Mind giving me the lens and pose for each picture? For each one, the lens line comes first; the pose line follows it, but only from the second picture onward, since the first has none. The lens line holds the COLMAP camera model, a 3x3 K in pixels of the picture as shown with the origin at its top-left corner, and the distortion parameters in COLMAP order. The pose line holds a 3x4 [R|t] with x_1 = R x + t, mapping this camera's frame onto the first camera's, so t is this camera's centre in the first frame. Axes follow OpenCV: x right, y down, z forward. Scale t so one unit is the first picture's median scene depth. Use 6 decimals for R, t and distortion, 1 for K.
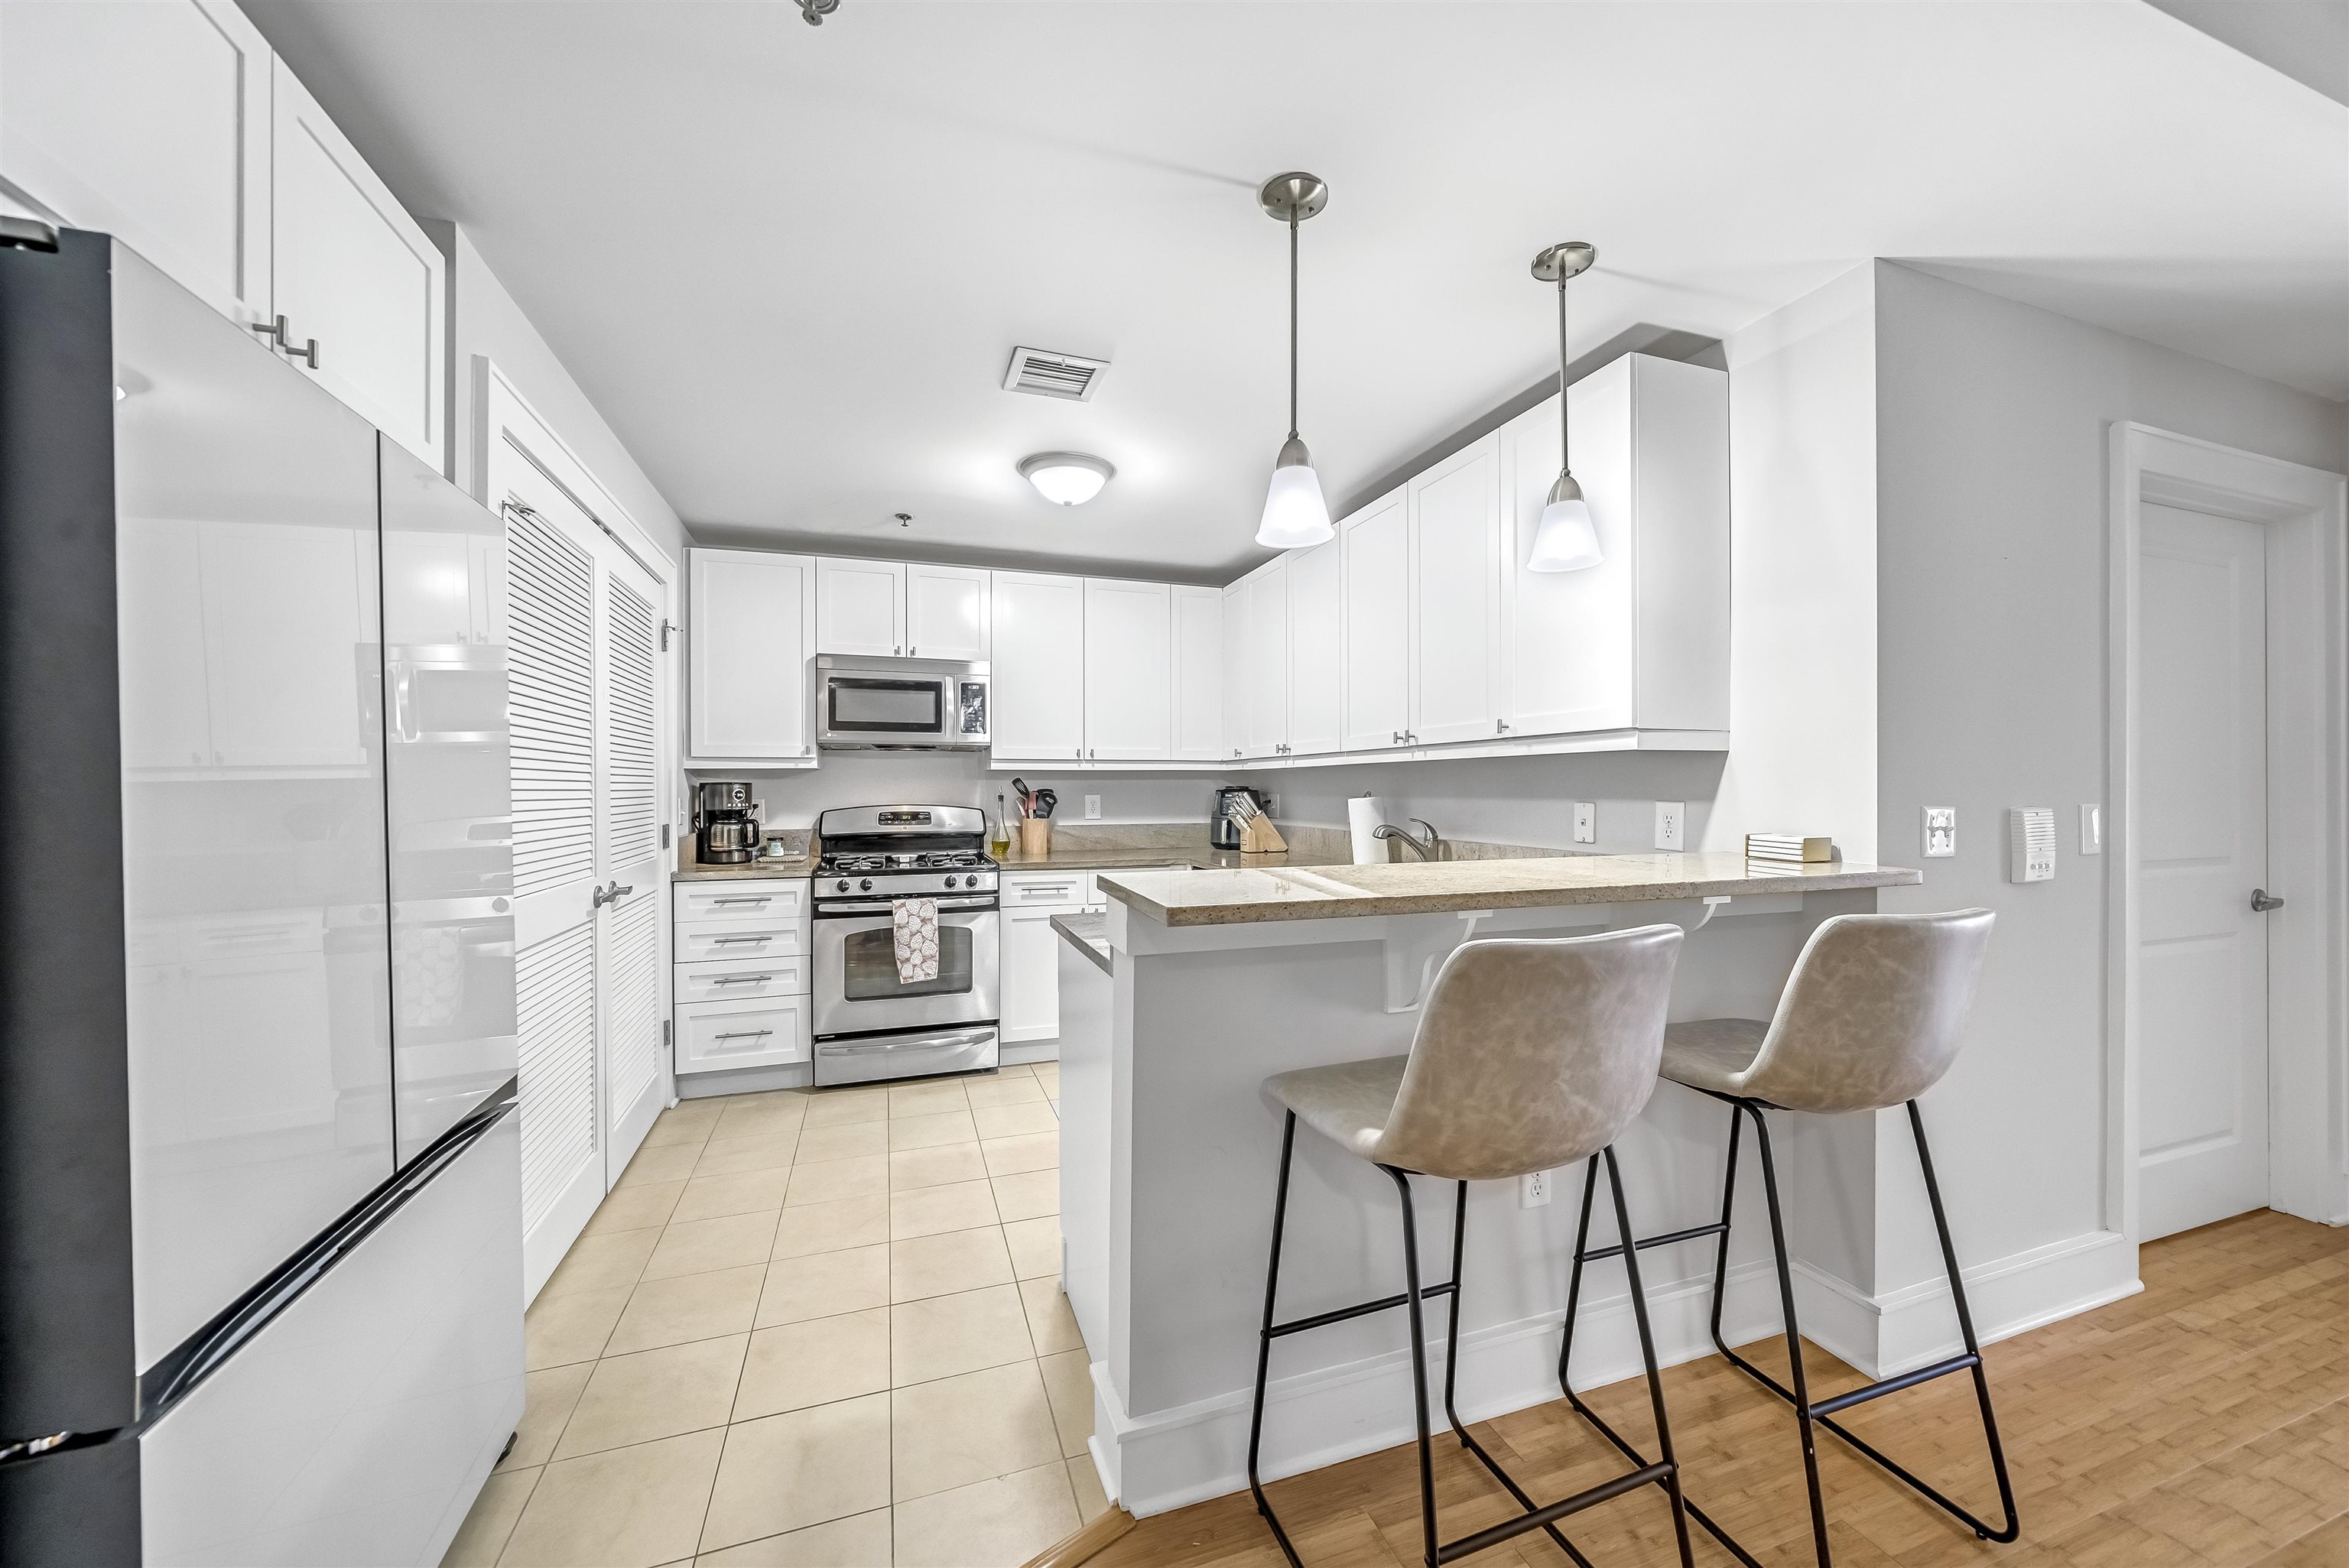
lens RADIAL K [[860.1, 0, 1178.1], [0, 860.1, 793.3], [0, 0, 1]] dist [0.000559, 0.000070]
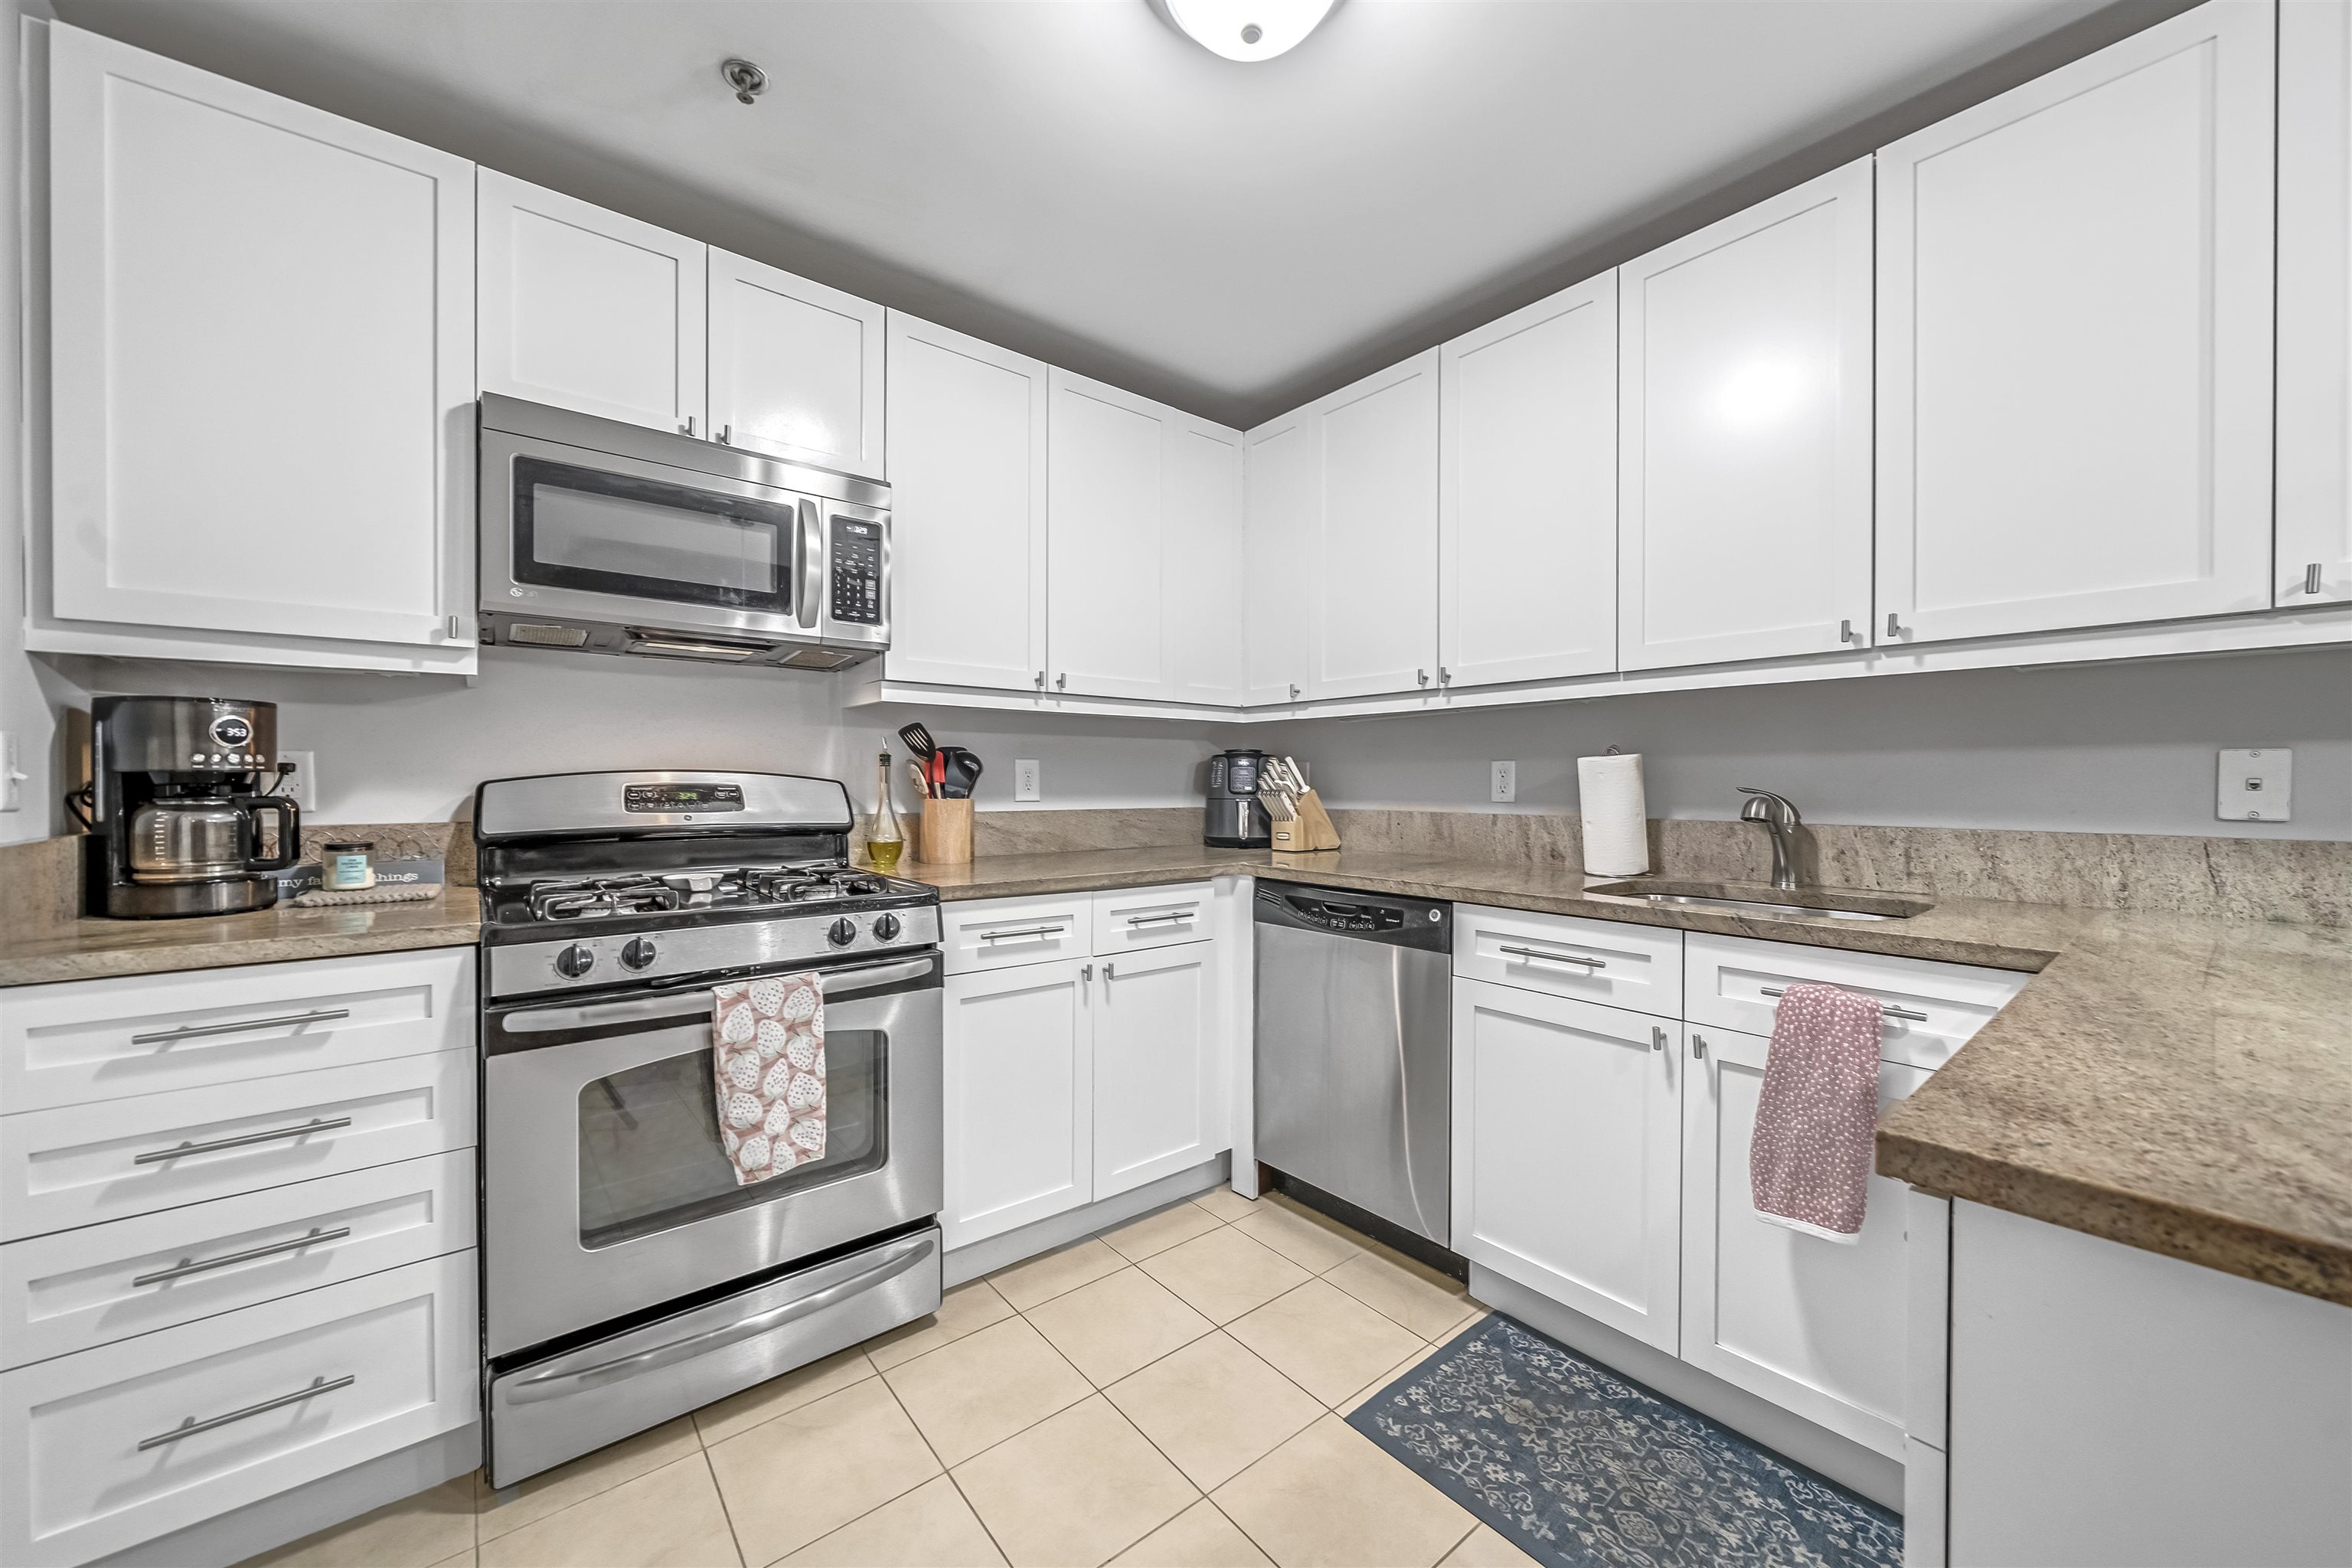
lens RADIAL K [[868.7, 0, 1175.1], [0, 868.7, 790.3], [0, 0, 1]] dist [-0.001231, -0.000059]
pose [[0.939199, 0.000471, 0.343373, -0.250972], [-0.001176, 0.999998, 0.001844, 0.026068], [-0.343372, -0.002136, 0.939197, 0.496936]]
